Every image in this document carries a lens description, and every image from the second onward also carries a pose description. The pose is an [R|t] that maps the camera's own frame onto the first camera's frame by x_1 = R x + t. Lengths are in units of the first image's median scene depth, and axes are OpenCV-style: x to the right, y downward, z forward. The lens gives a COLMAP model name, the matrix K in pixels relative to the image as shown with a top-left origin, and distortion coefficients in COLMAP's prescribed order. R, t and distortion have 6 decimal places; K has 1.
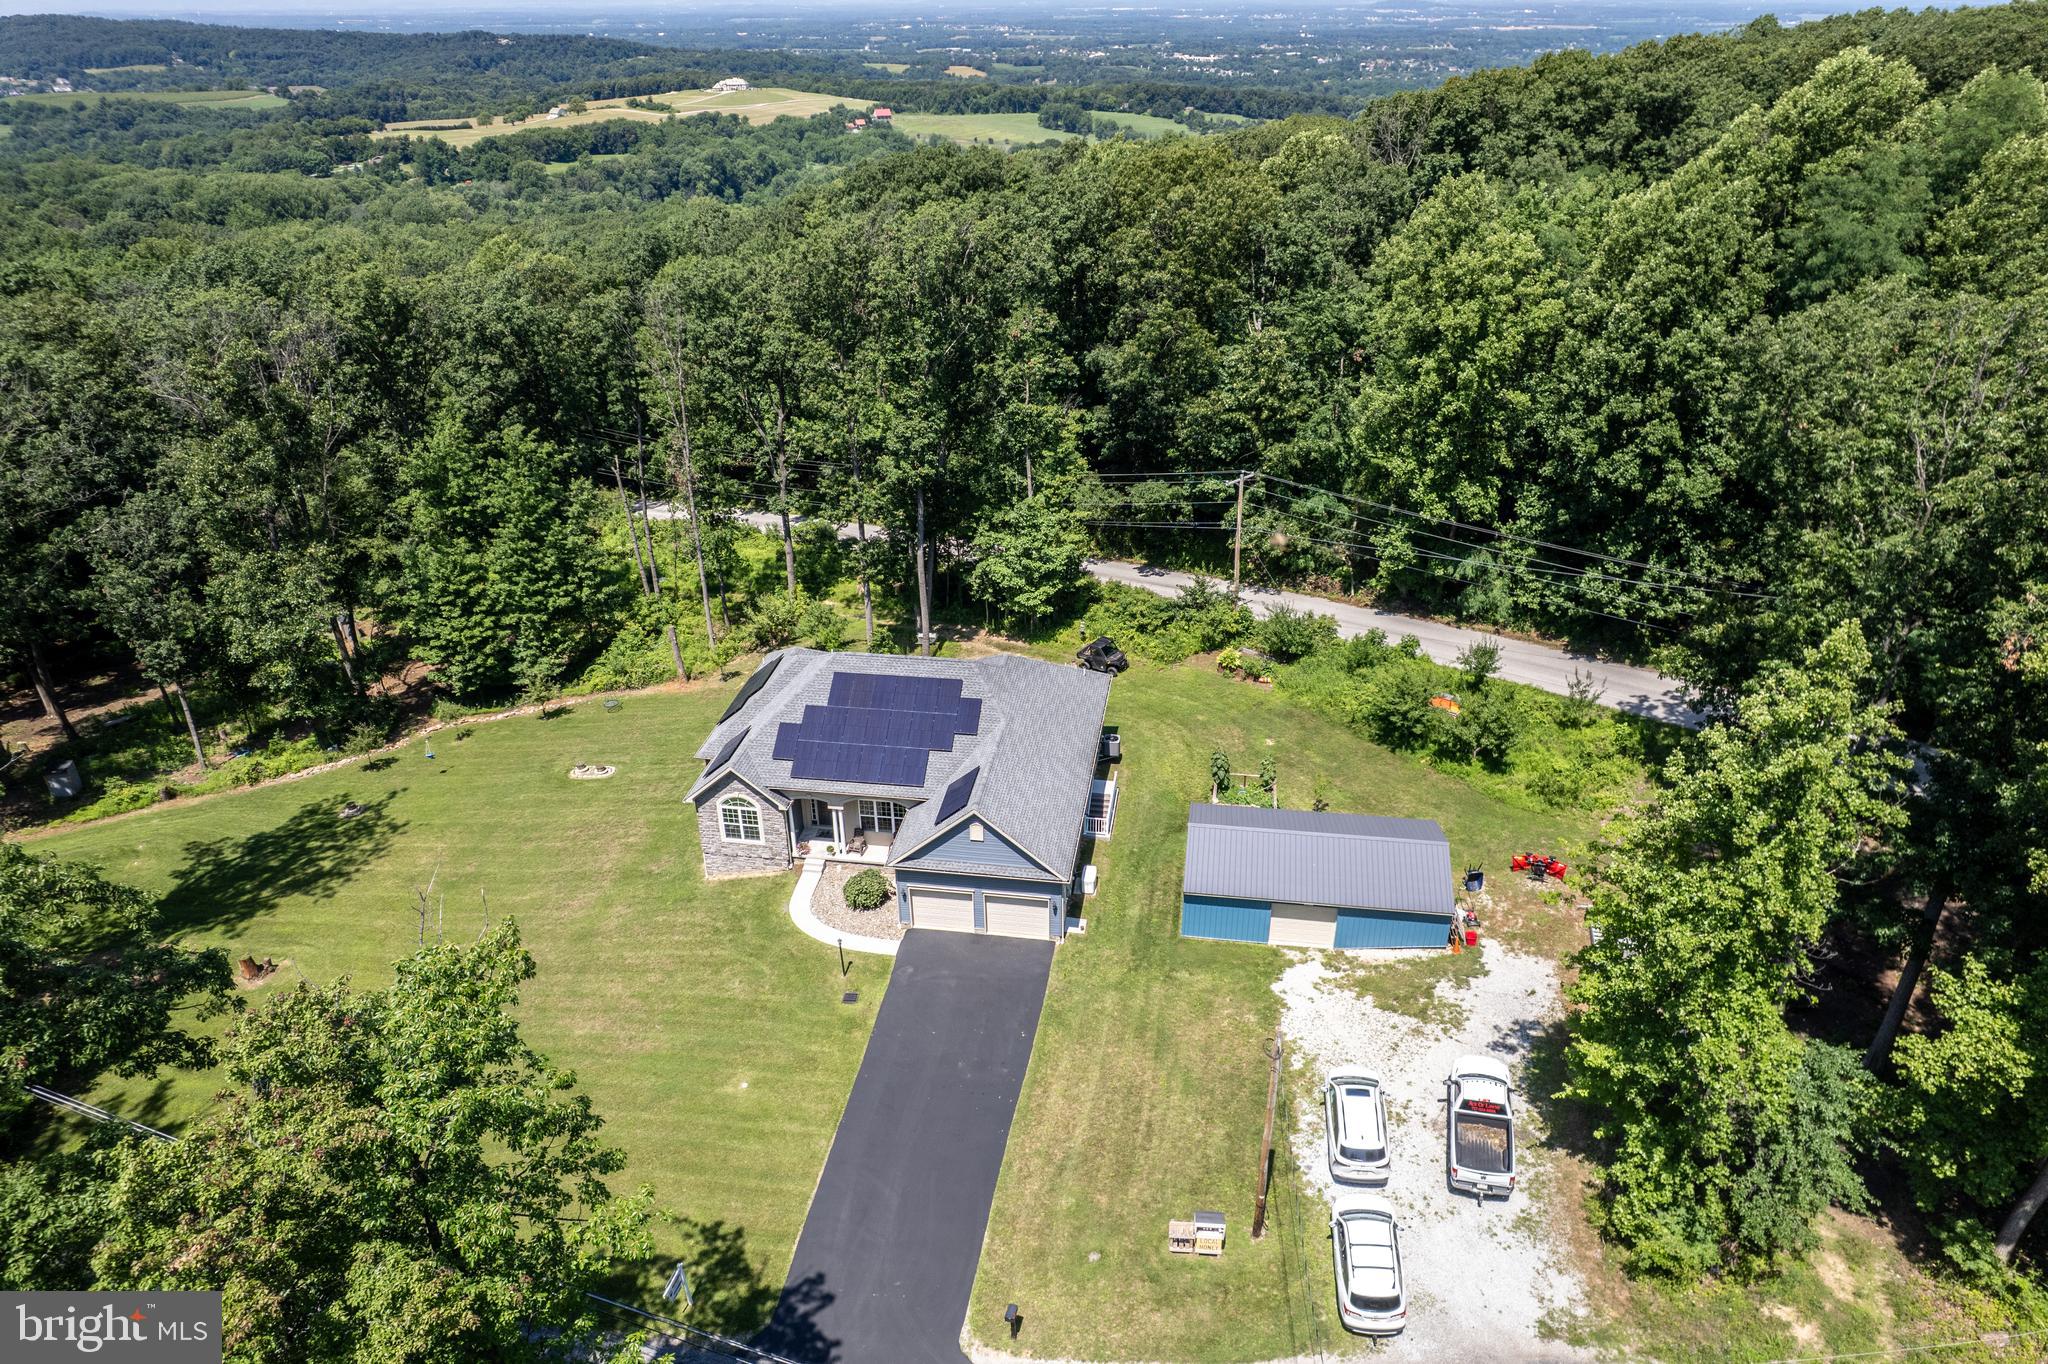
lens RADIAL K [[1317.3, 0, 1026.1], [0, 1317.3, 675.0], [0, 0, 1]] dist [-0.064938, 0.039029]
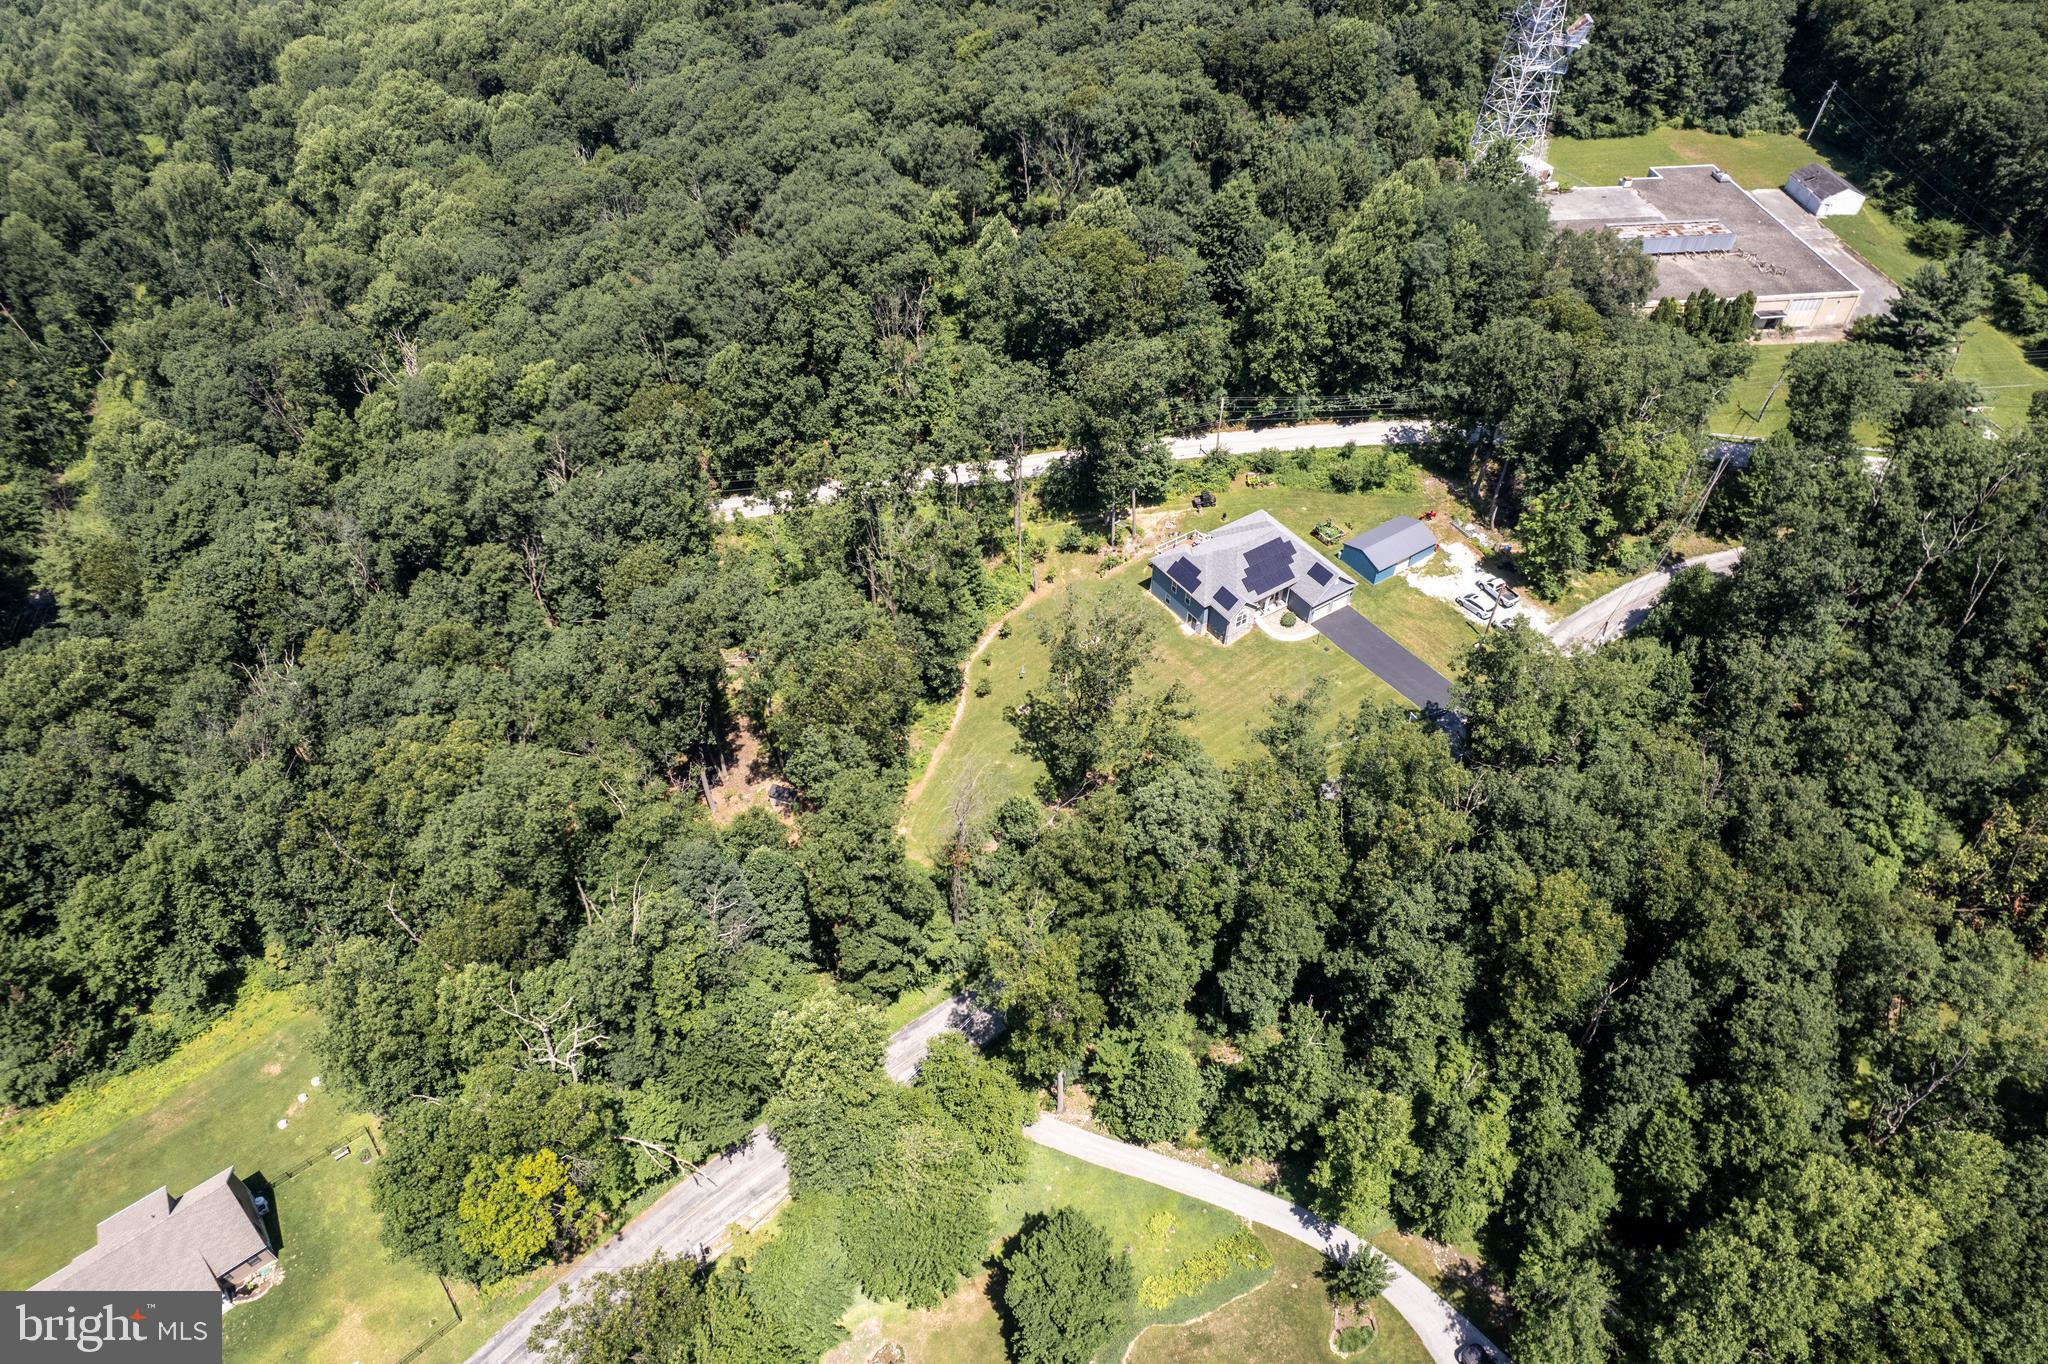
lens RADIAL K [[1329.9, 0, 1024.0], [0, 1329.9, 682.0], [0, 0, 1]] dist [-0.042486, -0.001815]
pose [[0.731600, -0.464347, 0.499143, -1.795924], [0.302809, 0.877315, 0.372325, -0.843891], [-0.610793, -0.121248, 0.782452, -0.794093]]
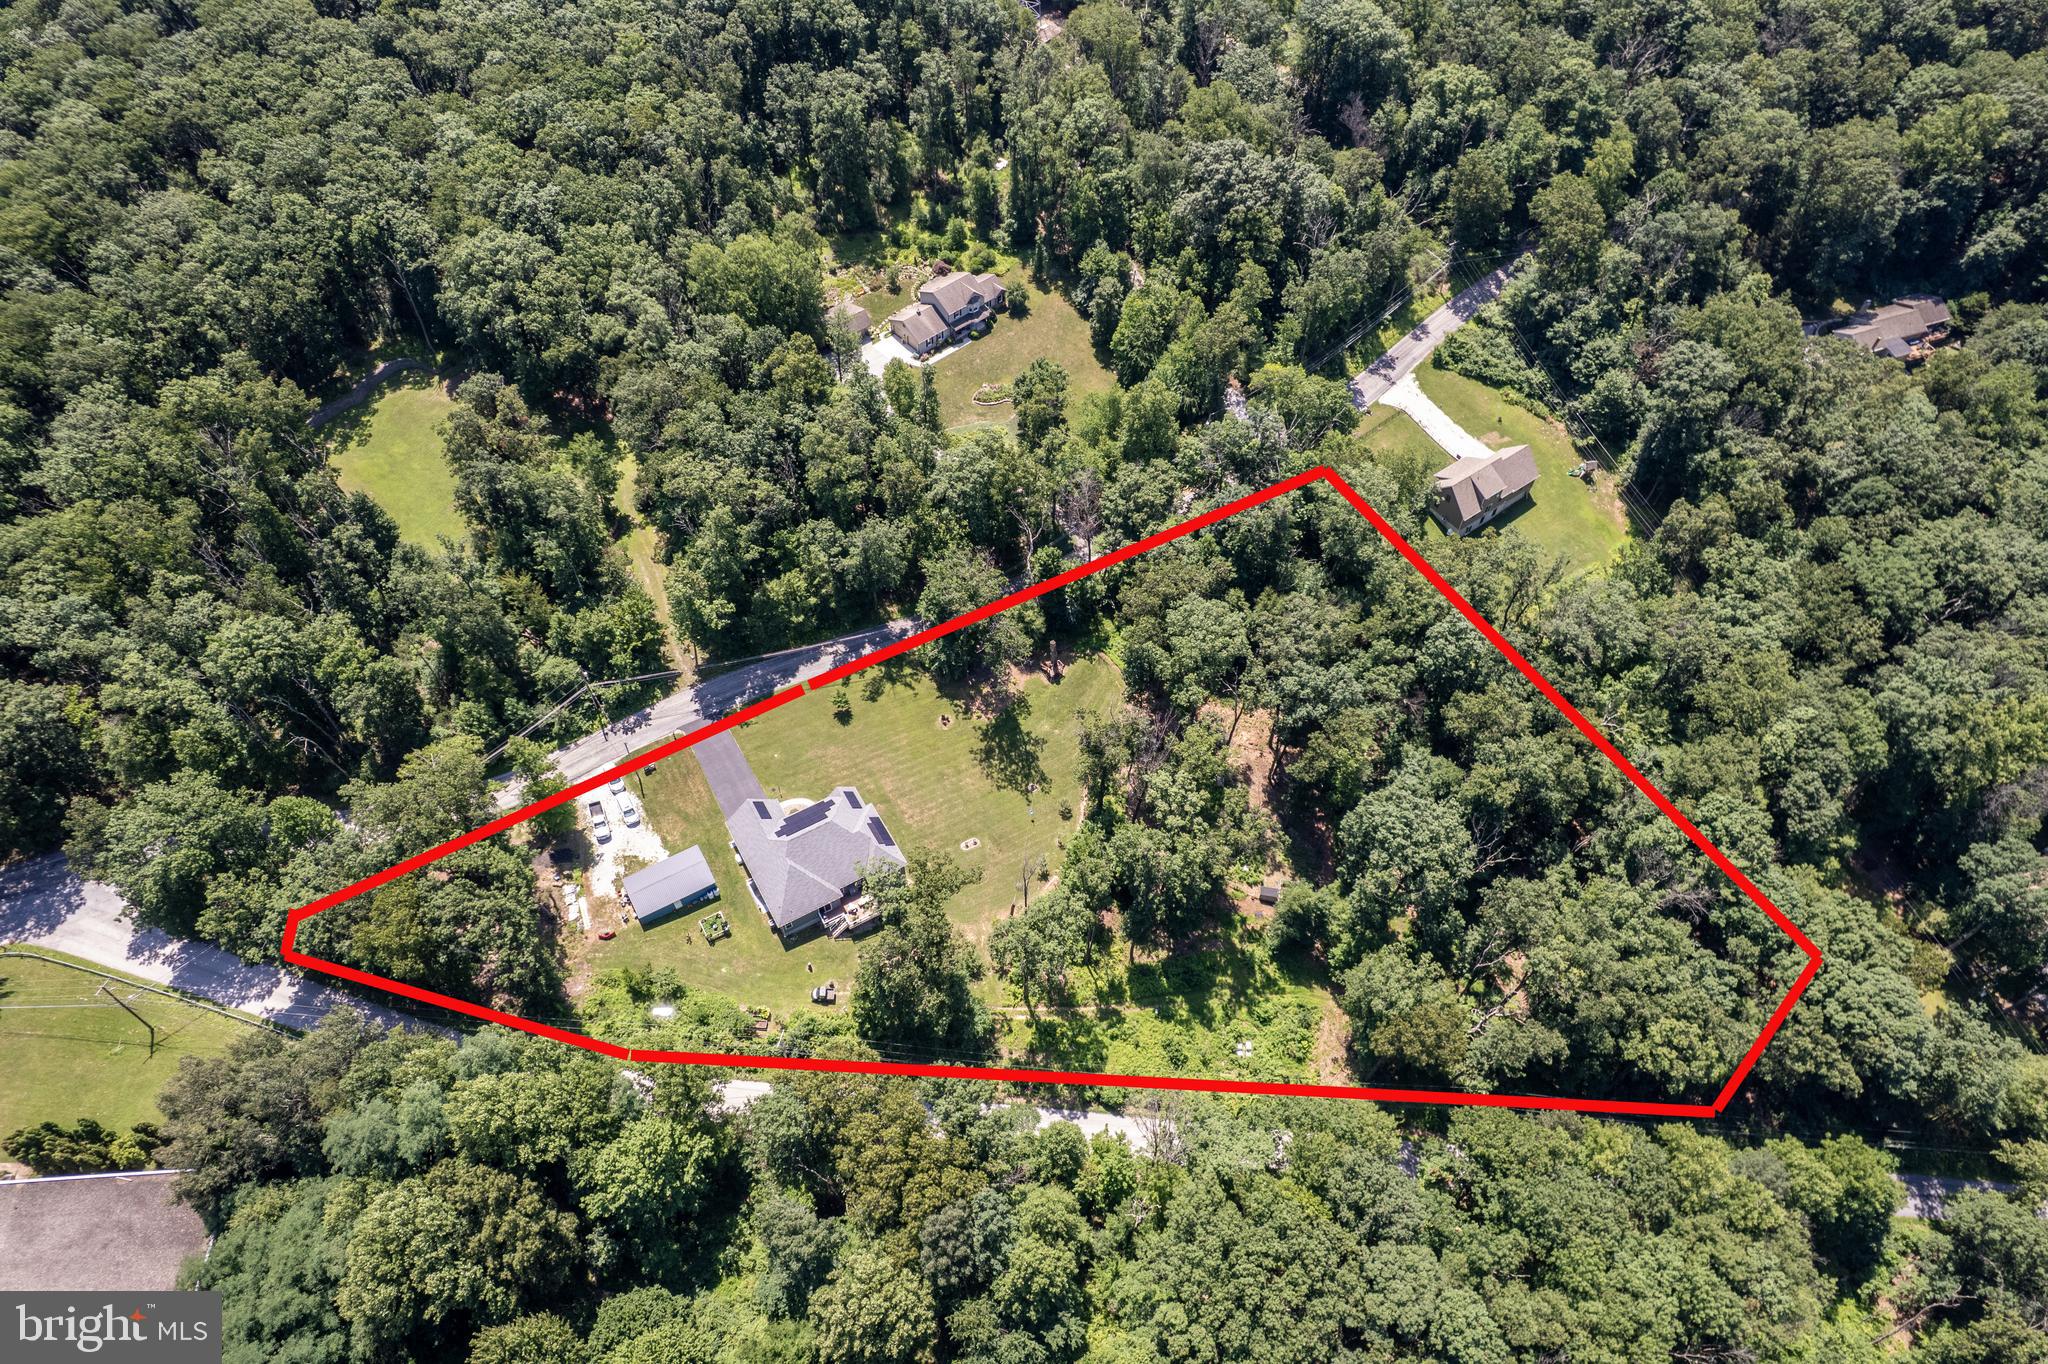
lens RADIAL K [[1317.3, 0, 1026.1], [0, 1317.3, 675.0], [0, 0, 1]] dist [-0.064938, 0.039029]
pose [[-0.776391, 0.506017, -0.375718, 0.416688], [-0.291140, 0.240770, 0.925887, -2.695212], [0.558976, 0.828237, -0.039610, 1.032056]]
